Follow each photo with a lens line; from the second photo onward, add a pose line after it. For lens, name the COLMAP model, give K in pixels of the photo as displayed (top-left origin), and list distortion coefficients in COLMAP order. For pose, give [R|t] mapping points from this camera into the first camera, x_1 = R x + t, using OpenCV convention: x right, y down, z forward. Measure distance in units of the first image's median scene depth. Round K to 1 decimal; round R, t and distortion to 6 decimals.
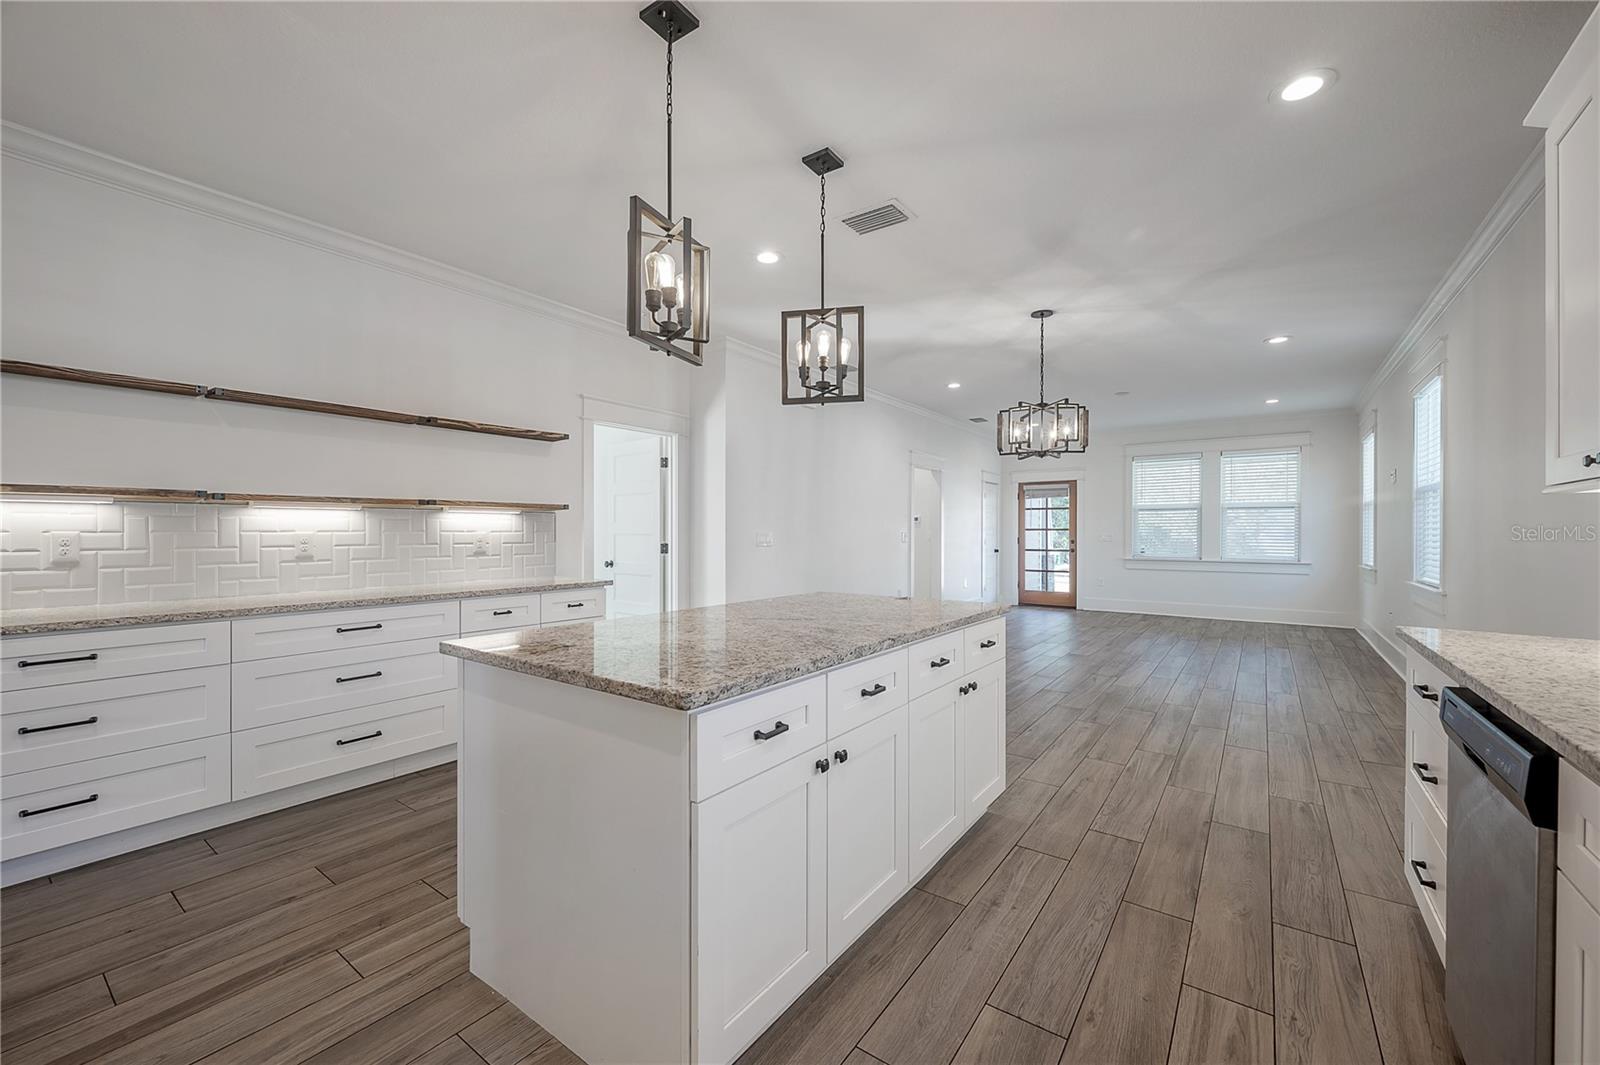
lens RADIAL K [[633.9, 0, 800.0], [0, 633.9, 532.5], [0, 0, 1]] dist [0.001804, 0.000296]
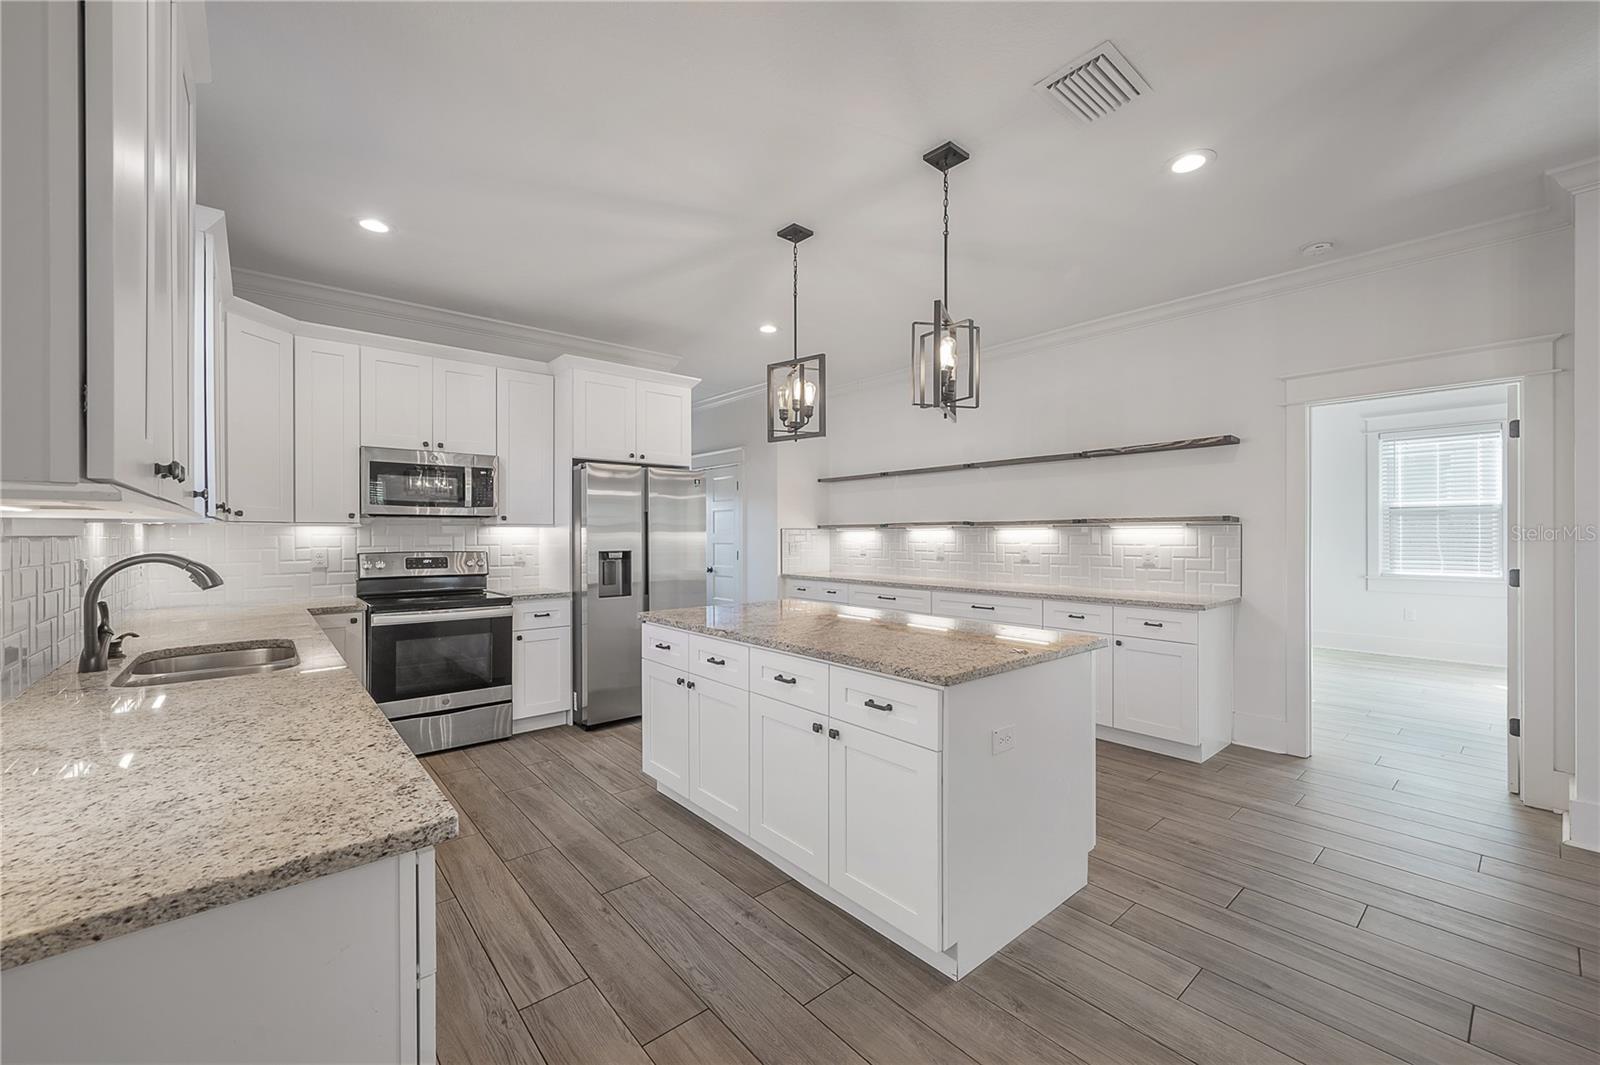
lens RADIAL K [[638.0, 0, 806.7], [0, 638.0, 535.6], [0, 0, 1]] dist [-0.000707, -0.000053]
pose [[-0.225811, 0.001432, -0.974170, 0.367739], [-0.000065, 0.999999, 0.001485, -0.010665], [0.974171, 0.000399, -0.225810, 0.374820]]
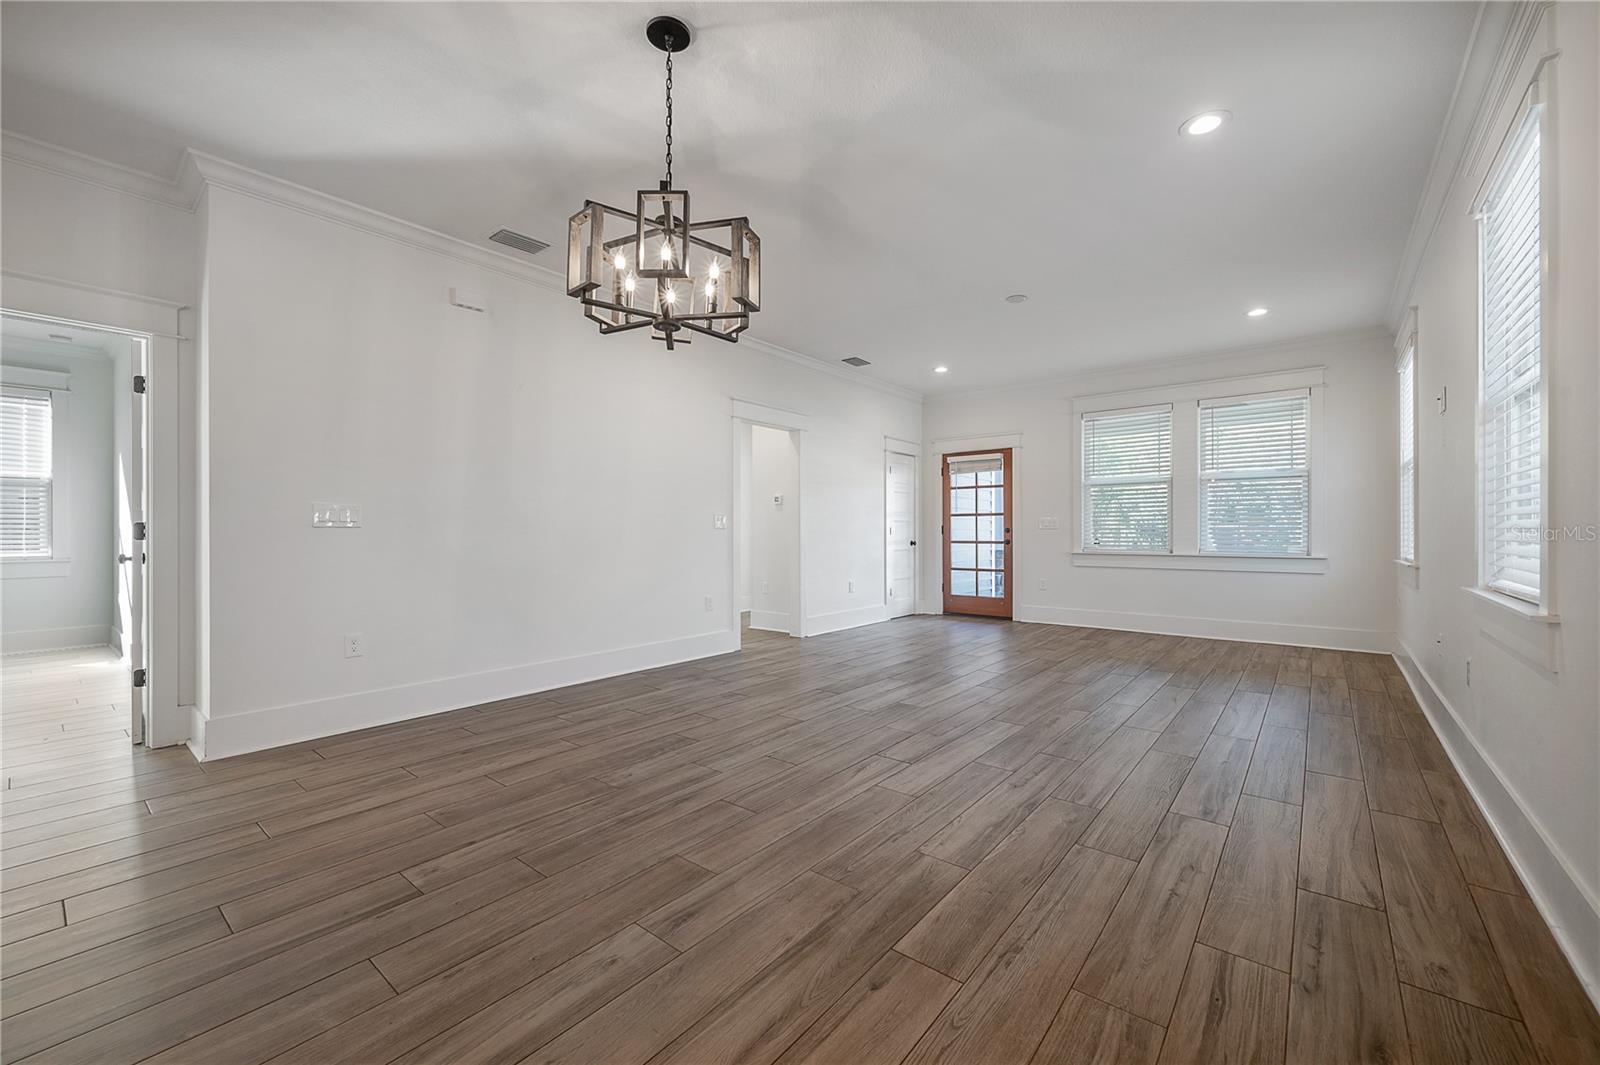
lens RADIAL K [[637.7, 0, 810.1], [0, 637.7, 530.0], [0, 0, 1]] dist [-0.002108, 0.000099]
pose [[0.998950, -0.003662, -0.045674, 0.319201], [0.003534, 0.999990, -0.002878, 0.021444], [0.045684, 0.002714, 0.998952, 0.327587]]
